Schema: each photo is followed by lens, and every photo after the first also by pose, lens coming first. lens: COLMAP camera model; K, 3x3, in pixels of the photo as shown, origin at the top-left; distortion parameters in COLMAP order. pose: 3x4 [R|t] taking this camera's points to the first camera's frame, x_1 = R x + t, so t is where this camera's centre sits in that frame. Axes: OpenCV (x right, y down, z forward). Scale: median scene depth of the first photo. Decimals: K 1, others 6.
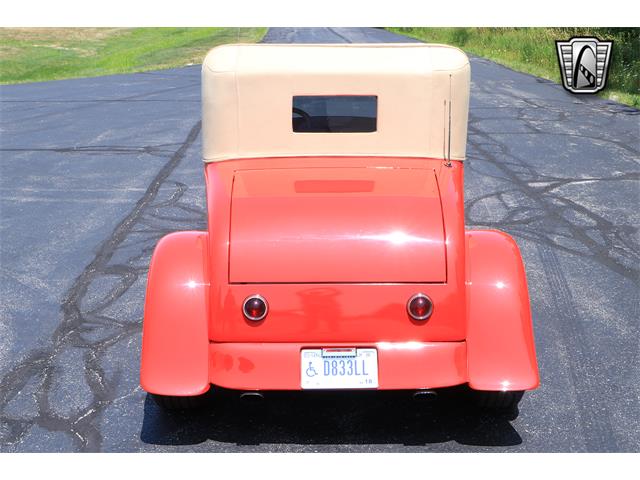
lens RADIAL K [[954.2, 0, 320.0], [0, 954.2, 240.0], [0, 0, 1]] dist [0.113845, 0.077070]
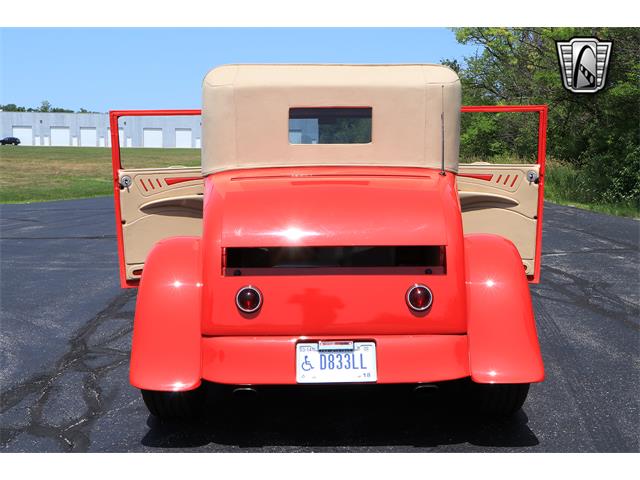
lens RADIAL K [[811.0, 0, 319.0], [0, 811.0, 247.5], [0, 0, 1]] dist [0.002545, 0.260374]
pose [[0.999982, -0.005279, -0.002868, 0.005102], [0.004884, 0.992319, -0.123608, 0.105340], [0.003498, 0.123592, 0.992327, 0.156919]]
